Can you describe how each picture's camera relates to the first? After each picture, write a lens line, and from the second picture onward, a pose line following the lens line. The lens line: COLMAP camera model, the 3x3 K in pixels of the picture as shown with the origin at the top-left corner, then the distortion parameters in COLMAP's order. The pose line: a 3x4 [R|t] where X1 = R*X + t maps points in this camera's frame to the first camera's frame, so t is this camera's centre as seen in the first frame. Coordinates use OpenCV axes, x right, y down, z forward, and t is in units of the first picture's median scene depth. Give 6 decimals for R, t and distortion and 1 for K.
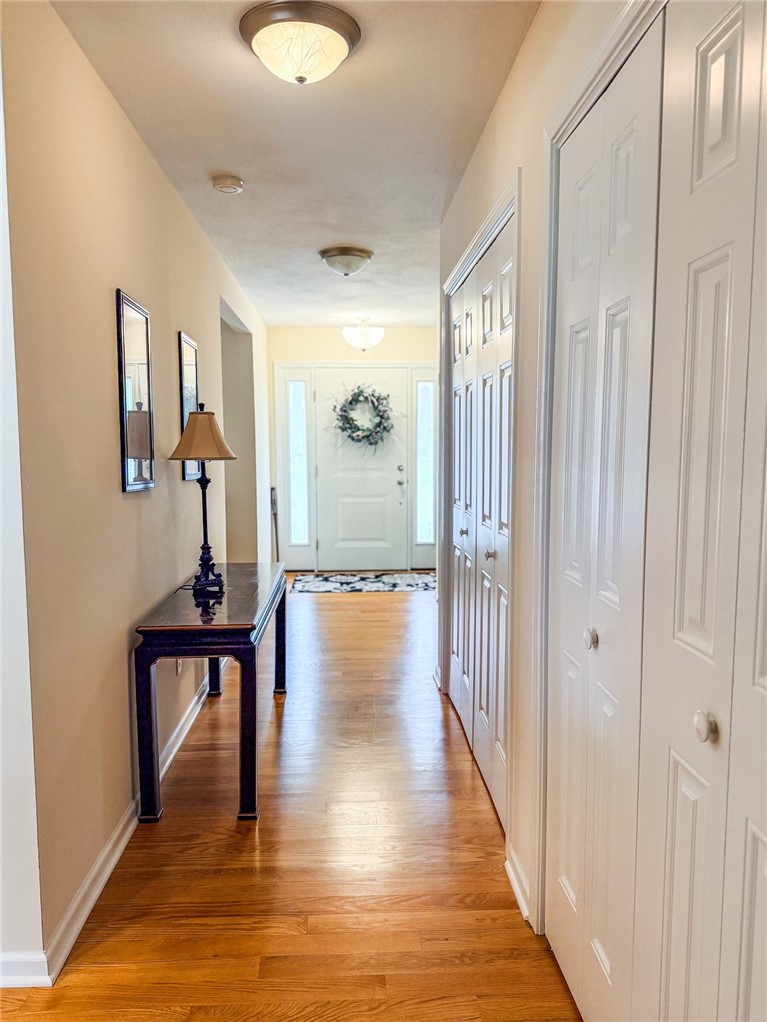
lens RADIAL K [[711.9, 0, 386.9], [0, 711.9, 508.1], [0, 0, 1]] dist [0.048742, -0.054594]
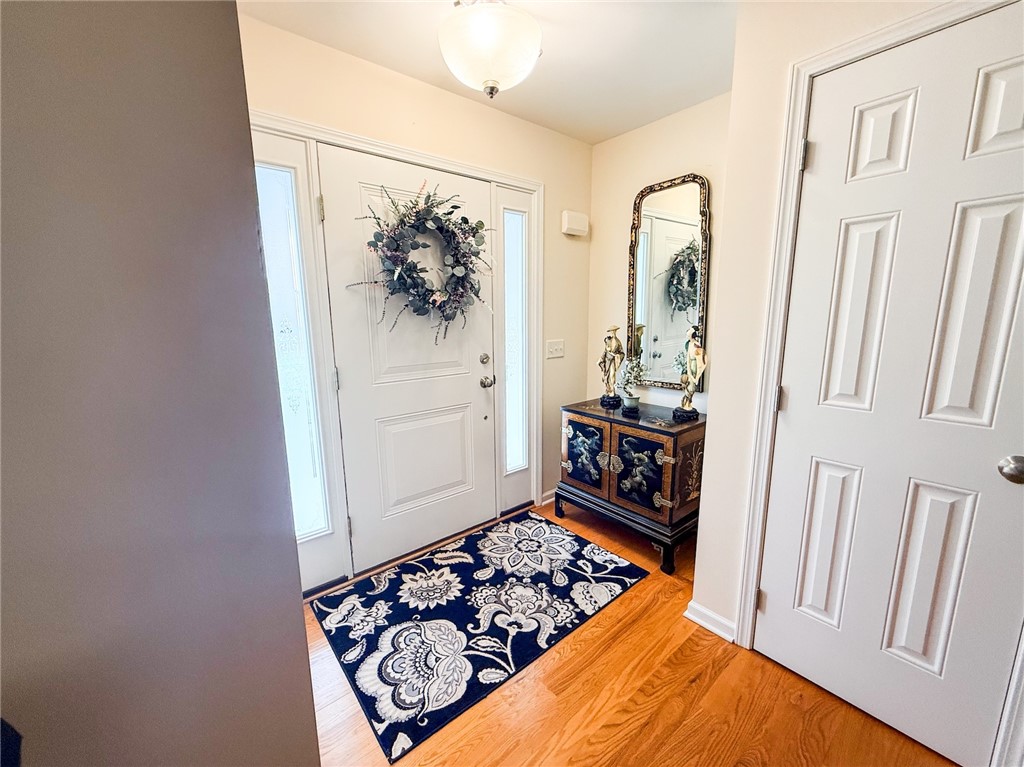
lens RADIAL K [[406.2, 0, 509.6], [0, 406.2, 384.0], [0, 0, 1]] dist [0.000772, 0.000735]
pose [[0.804593, -0.116586, 0.582269, -0.595425], [0.071059, 0.992395, 0.100513, -0.247636], [-0.589559, -0.039496, 0.806759, 2.634614]]
